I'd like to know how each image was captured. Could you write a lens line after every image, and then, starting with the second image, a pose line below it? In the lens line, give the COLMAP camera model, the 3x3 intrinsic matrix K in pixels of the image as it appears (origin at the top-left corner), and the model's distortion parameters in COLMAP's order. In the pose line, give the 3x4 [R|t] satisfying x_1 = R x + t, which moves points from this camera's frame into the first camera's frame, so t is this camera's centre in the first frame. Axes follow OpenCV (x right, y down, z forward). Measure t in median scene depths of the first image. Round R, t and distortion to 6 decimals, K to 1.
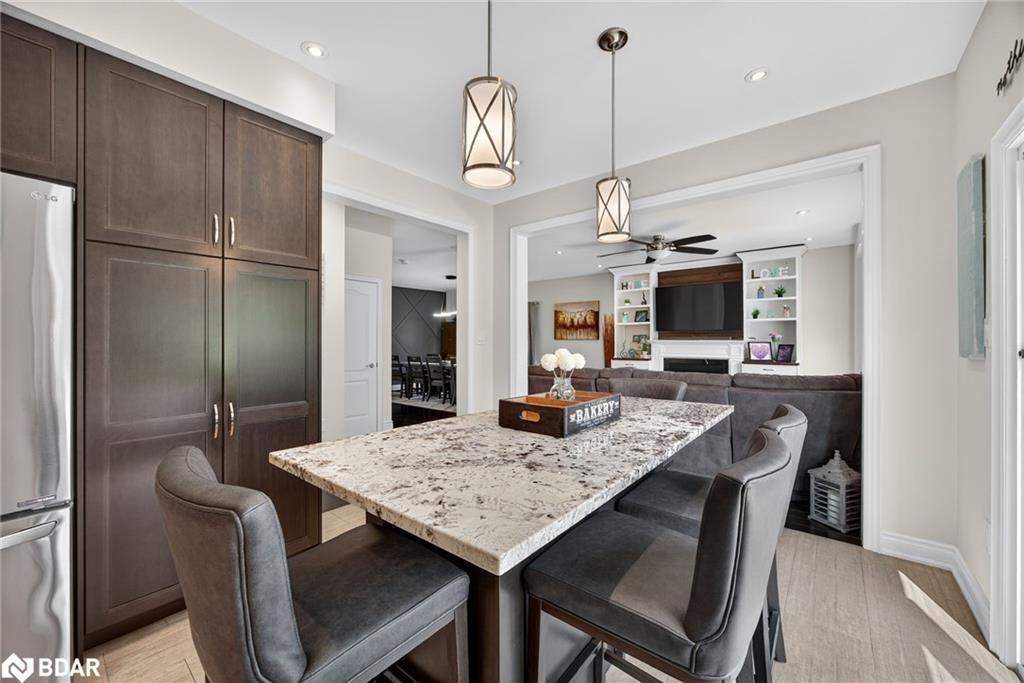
lens RADIAL K [[396.0, 0, 511.0], [0, 396.0, 341.9], [0, 0, 1]] dist [-0.001315, -0.000049]
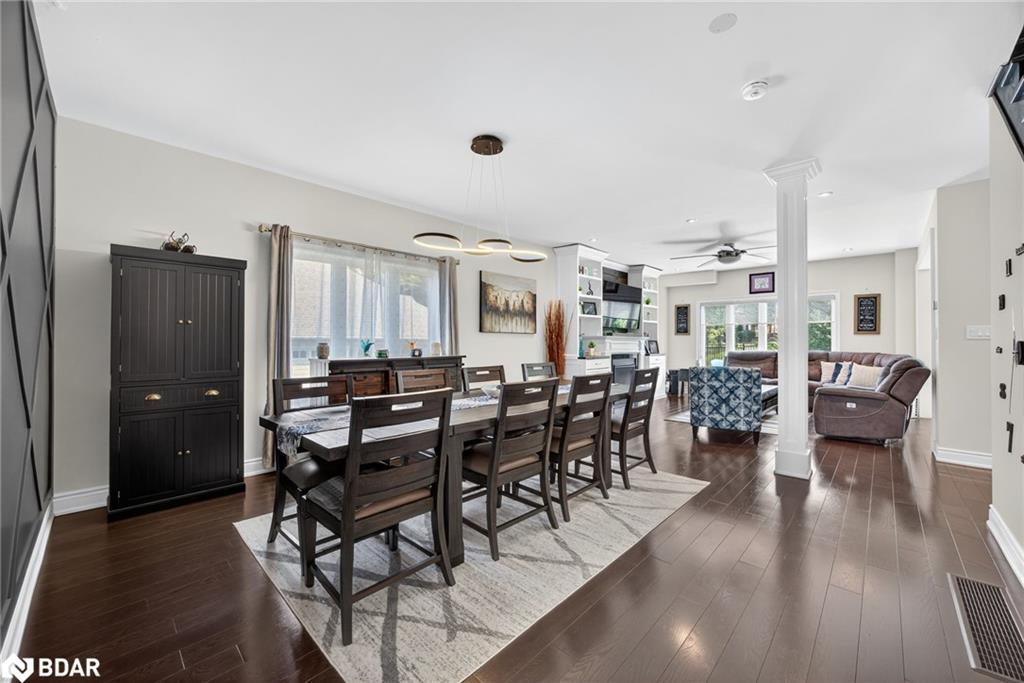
lens RADIAL K [[396.0, 0, 515.6], [0, 396.0, 340.6], [0, 0, 1]] dist [-0.001315, -0.000049]
pose [[0.069338, 0.006064, 0.997575, -0.482843], [-0.001780, 0.999981, -0.005955, 0.010910], [-0.997592, -0.001363, 0.069347, 0.952644]]
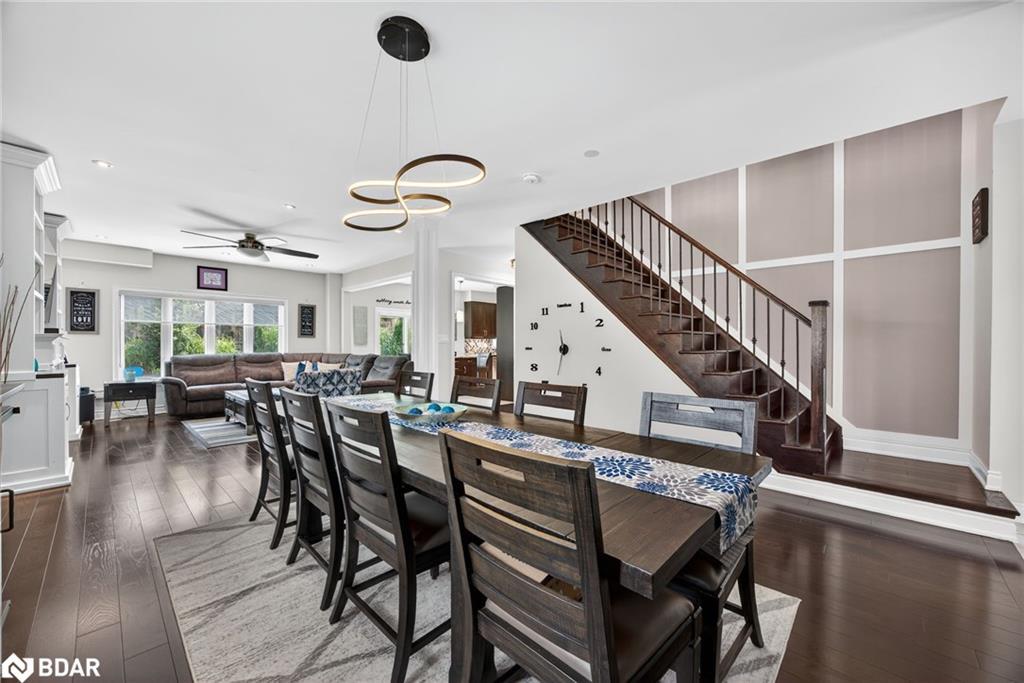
lens RADIAL K [[396.0, 0, 516.2], [0, 396.0, 342.4], [0, 0, 1]] dist [-0.001315, -0.000049]
pose [[-0.997129, 0.003011, 0.075666, 0.062923], [0.002786, 0.999991, -0.003086, 0.004463], [-0.075675, -0.002867, -0.997128, 1.513499]]
